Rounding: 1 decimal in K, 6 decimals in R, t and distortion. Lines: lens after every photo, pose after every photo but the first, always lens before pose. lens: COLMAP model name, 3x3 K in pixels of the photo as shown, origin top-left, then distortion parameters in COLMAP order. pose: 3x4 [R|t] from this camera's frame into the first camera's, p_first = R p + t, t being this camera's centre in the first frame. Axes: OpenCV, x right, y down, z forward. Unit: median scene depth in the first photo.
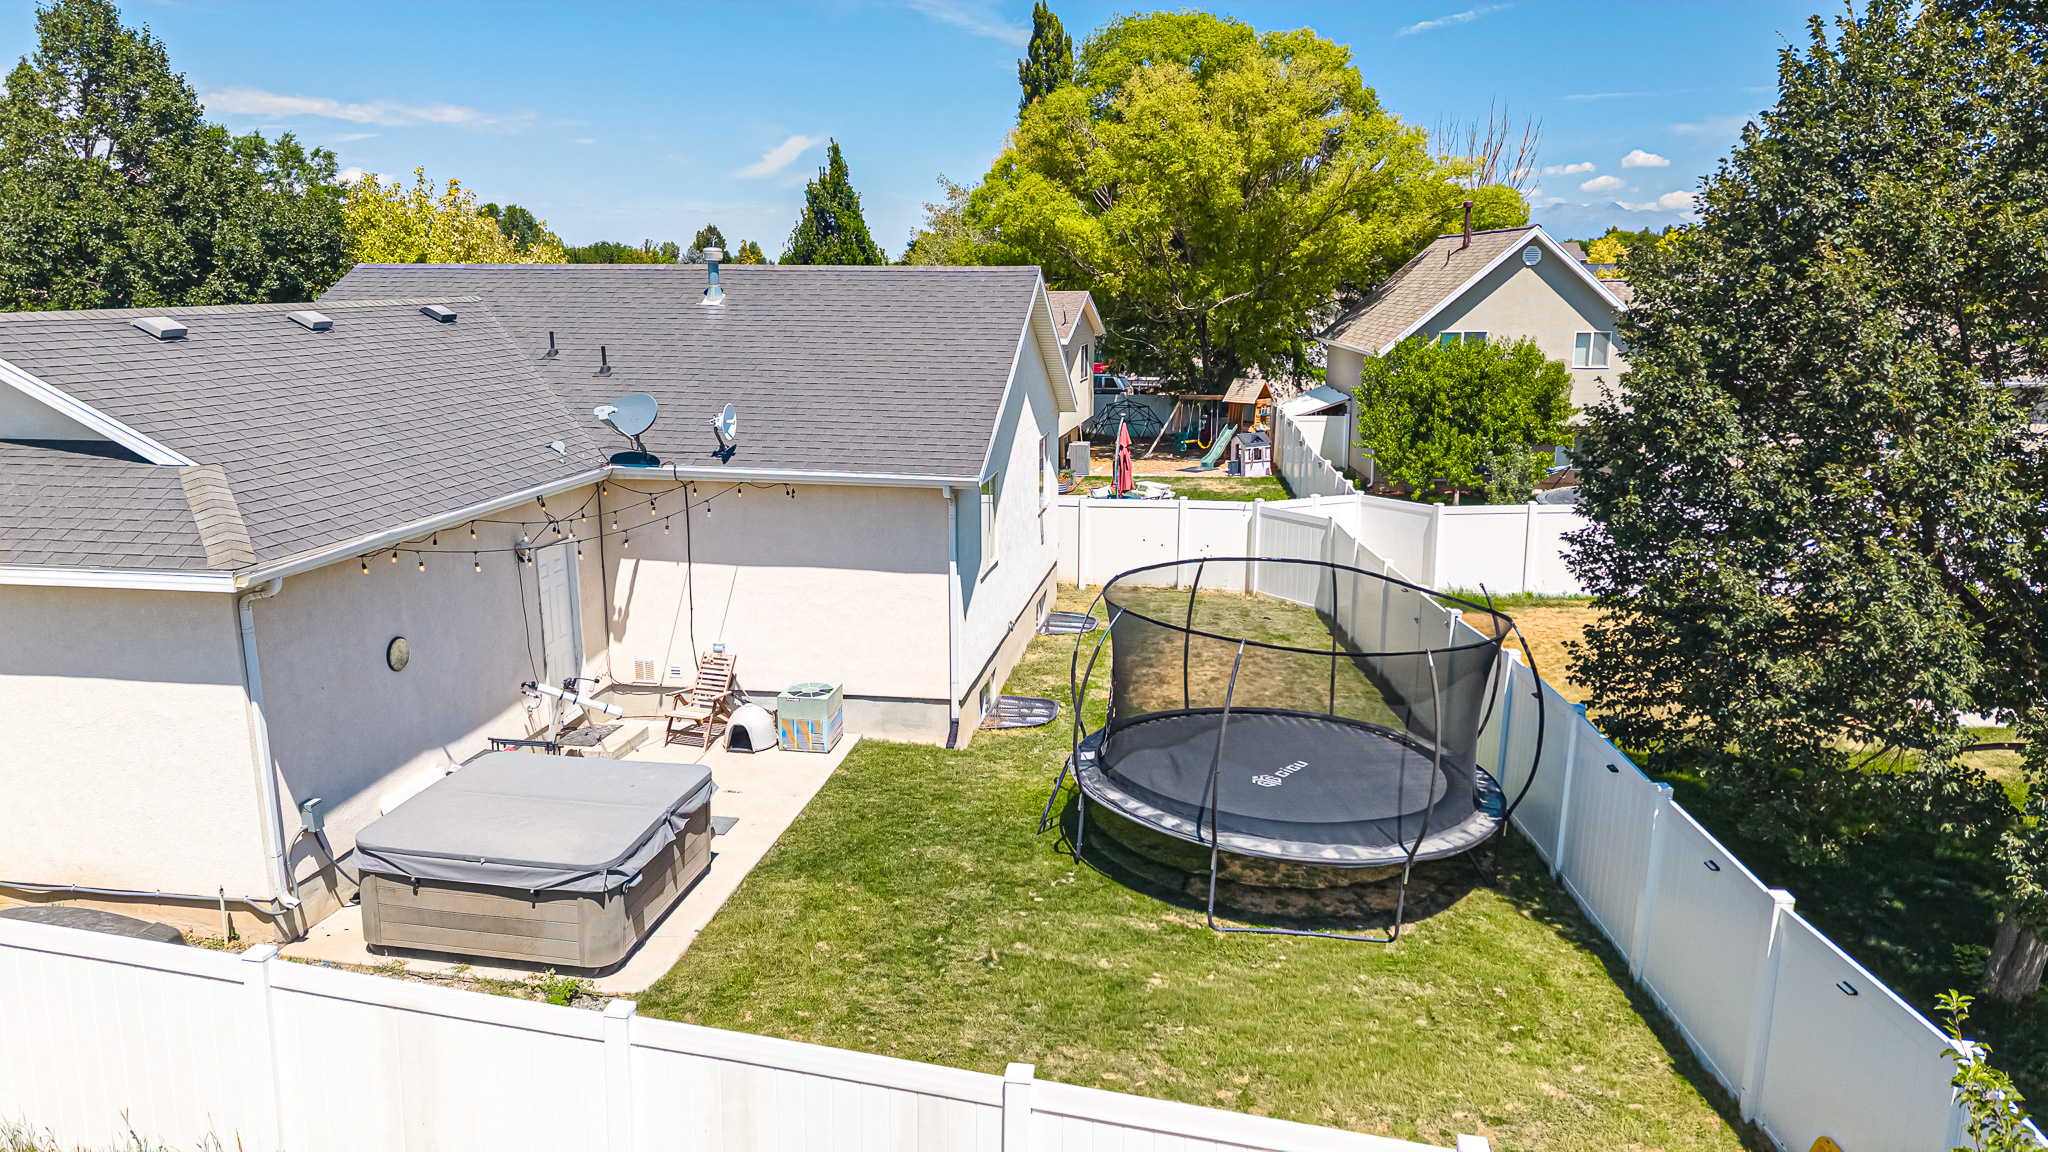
lens RADIAL K [[1373.2, 0, 1028.2], [0, 1373.2, 572.3], [0, 0, 1]] dist [0.031000, -0.032418]
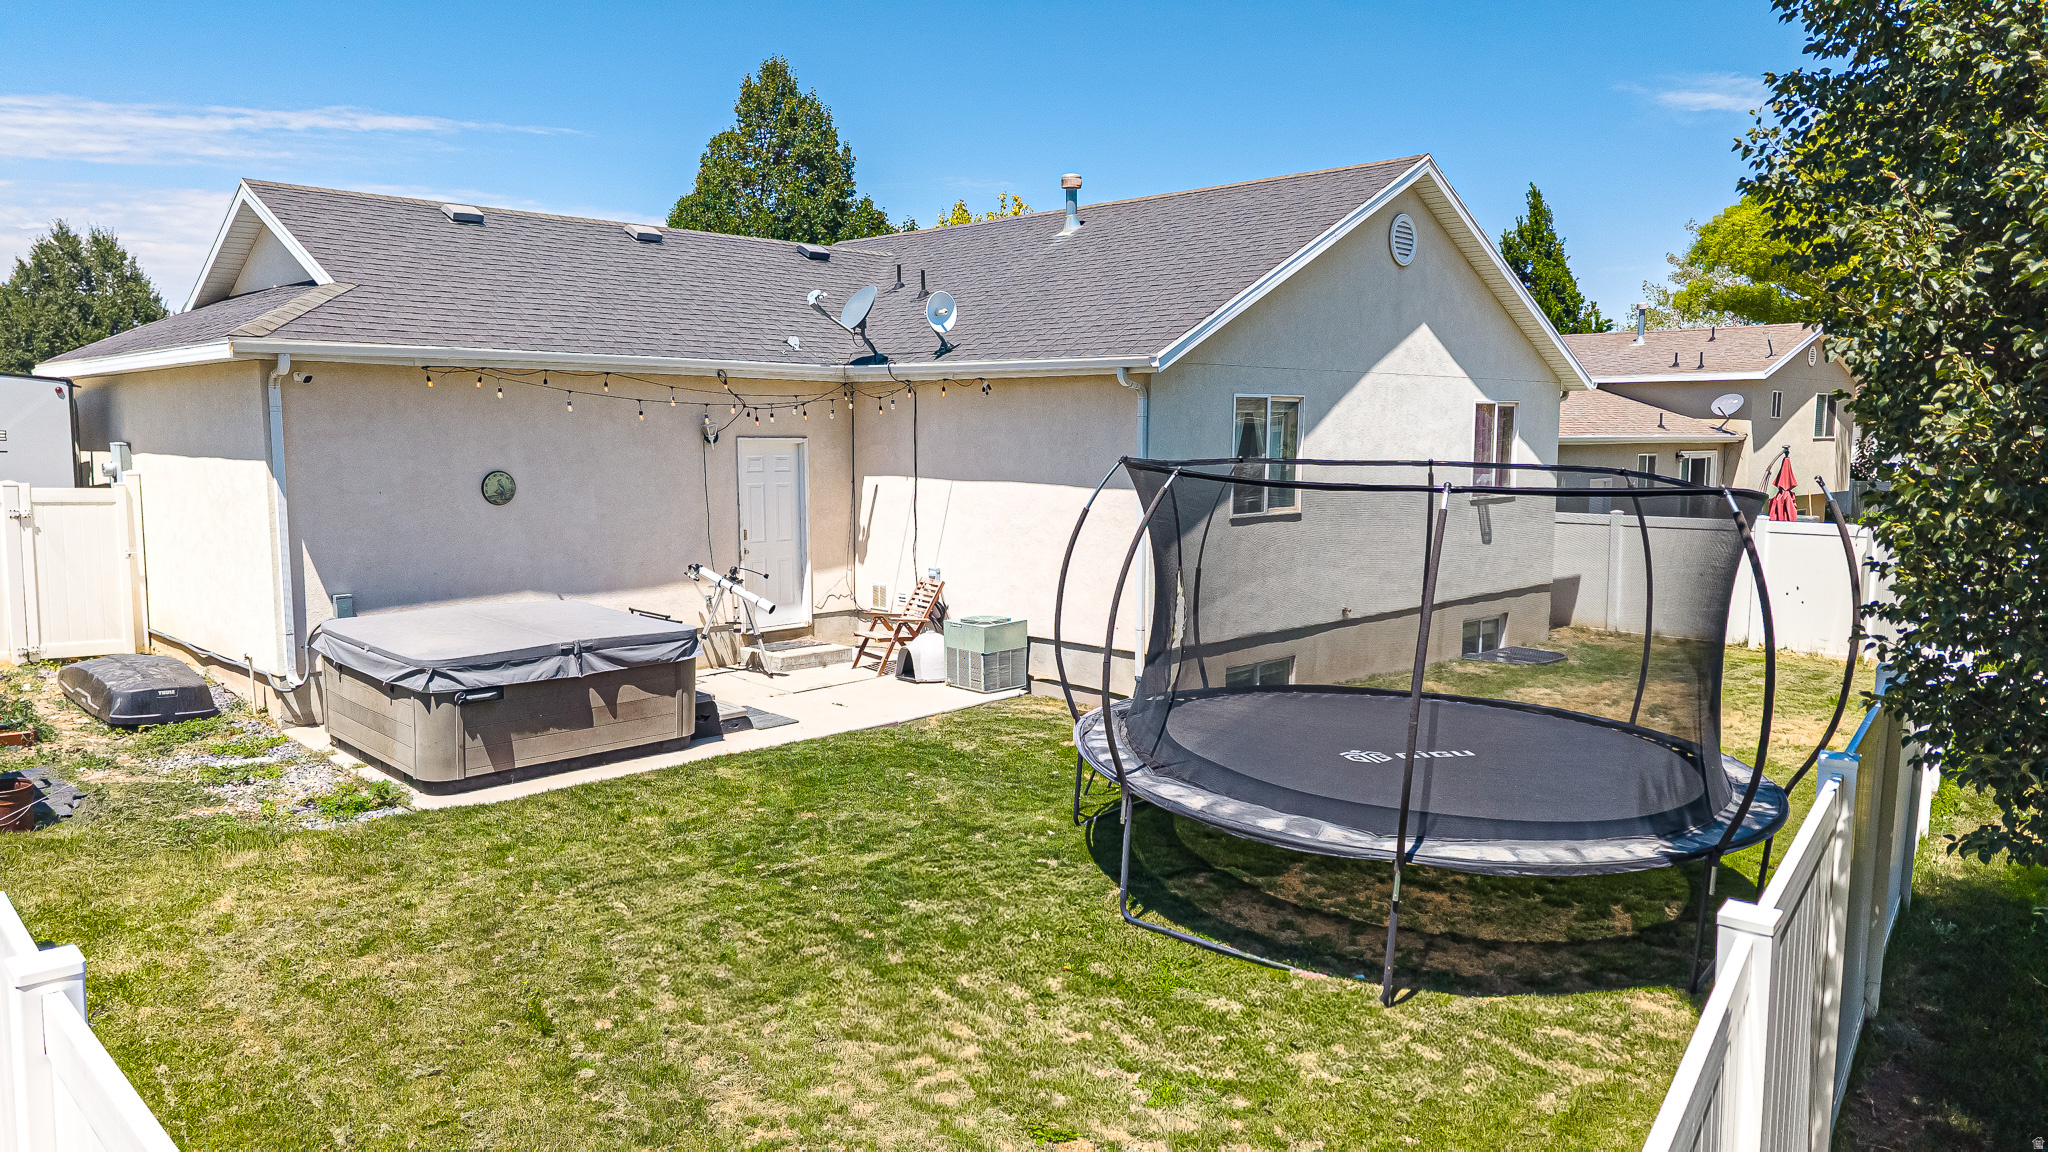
lens RADIAL K [[1373.2, 0, 1028.2], [0, 1373.2, 572.3], [0, 0, 1]] dist [0.031000, -0.032418]
pose [[0.812951, 0.062728, -0.578944, 0.378963], [-0.124758, 0.989859, -0.067935, 0.119284], [0.568812, 0.127455, 0.812532, 0.345717]]
